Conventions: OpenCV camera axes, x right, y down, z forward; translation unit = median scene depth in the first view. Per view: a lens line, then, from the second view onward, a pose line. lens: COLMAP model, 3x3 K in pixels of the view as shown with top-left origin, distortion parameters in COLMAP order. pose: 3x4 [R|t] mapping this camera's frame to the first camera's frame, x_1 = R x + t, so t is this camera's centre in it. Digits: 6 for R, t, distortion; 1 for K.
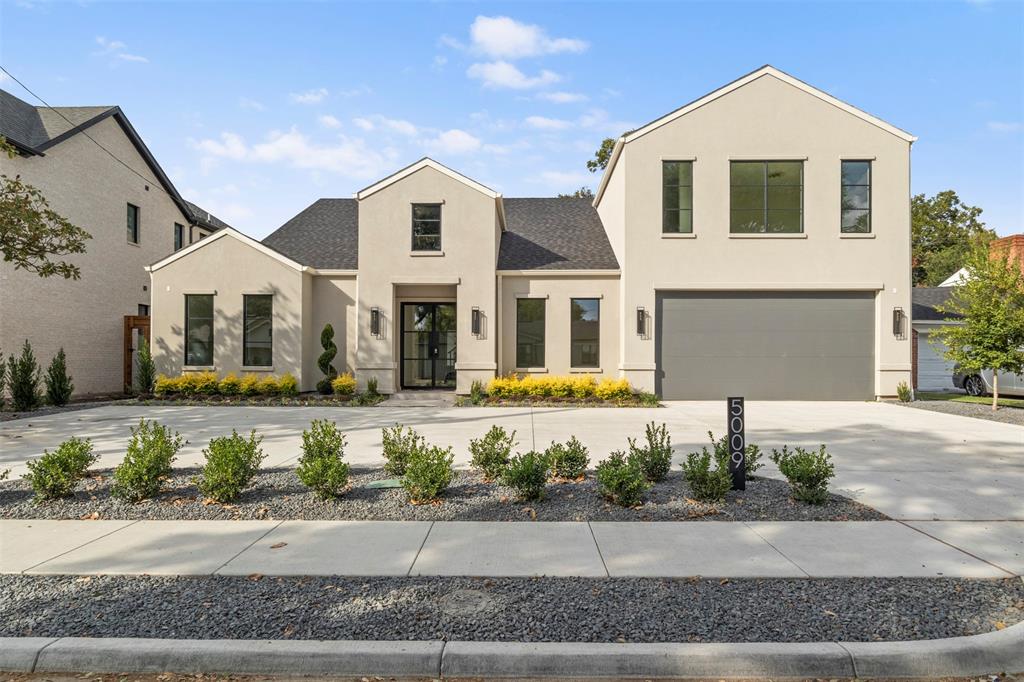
lens RADIAL K [[539.3, 0, 528.6], [0, 539.3, 366.6], [0, 0, 1]] dist [-0.001088, -0.001095]
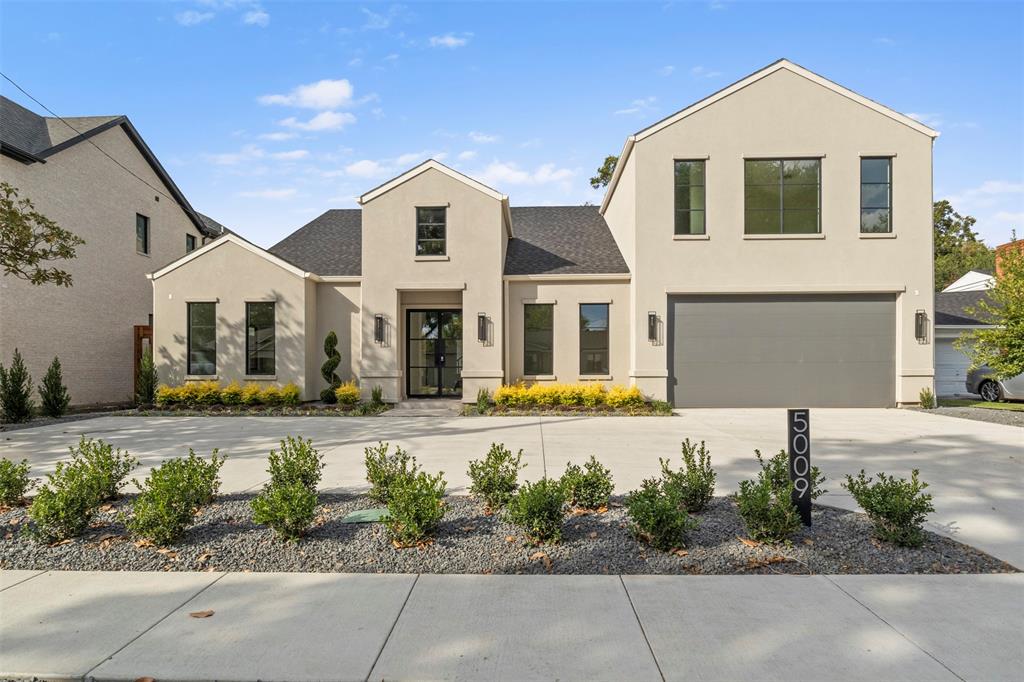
lens RADIAL K [[488.7, 0, 529.0], [0, 488.7, 379.1], [0, 0, 1]] dist [-0.005316, 0.001010]
pose [[0.999911, -0.005170, -0.012315, -0.003080], [0.005288, 0.999940, 0.009632, 0.000969], [0.012264, -0.009696, 0.999878, 0.117946]]
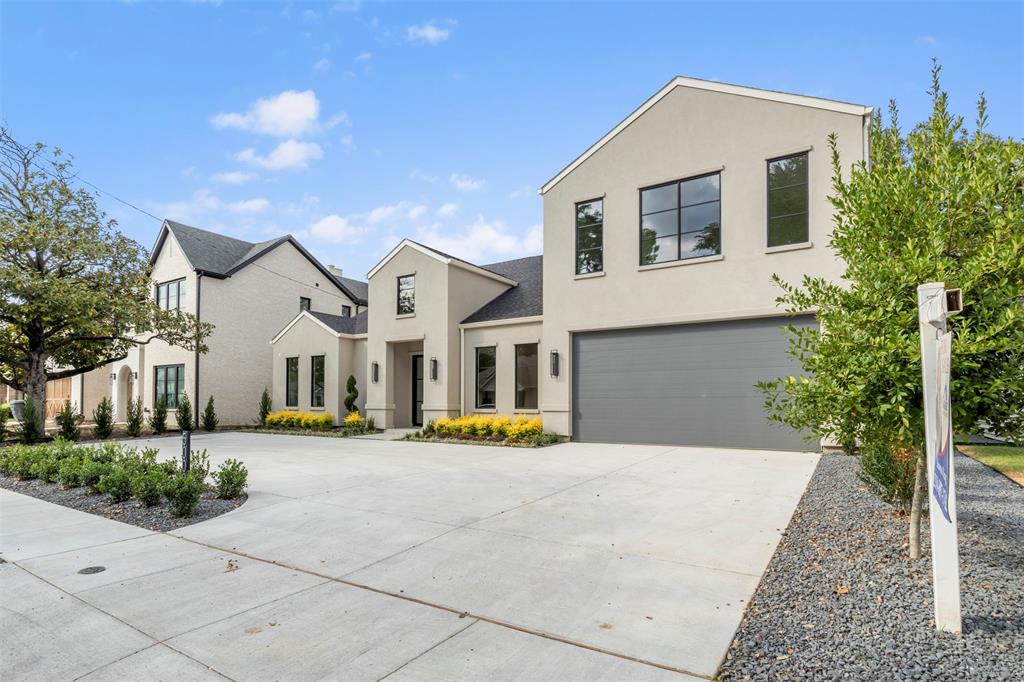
lens RADIAL K [[512.2, 0, 519.7], [0, 512.2, 398.4], [0, 0, 1]] dist [-0.010491, -0.000221]
pose [[0.857373, -0.006773, -0.514651, 0.640334], [-0.001439, 0.999878, -0.015555, -0.002751], [0.514693, 0.014076, 0.857259, 0.131160]]
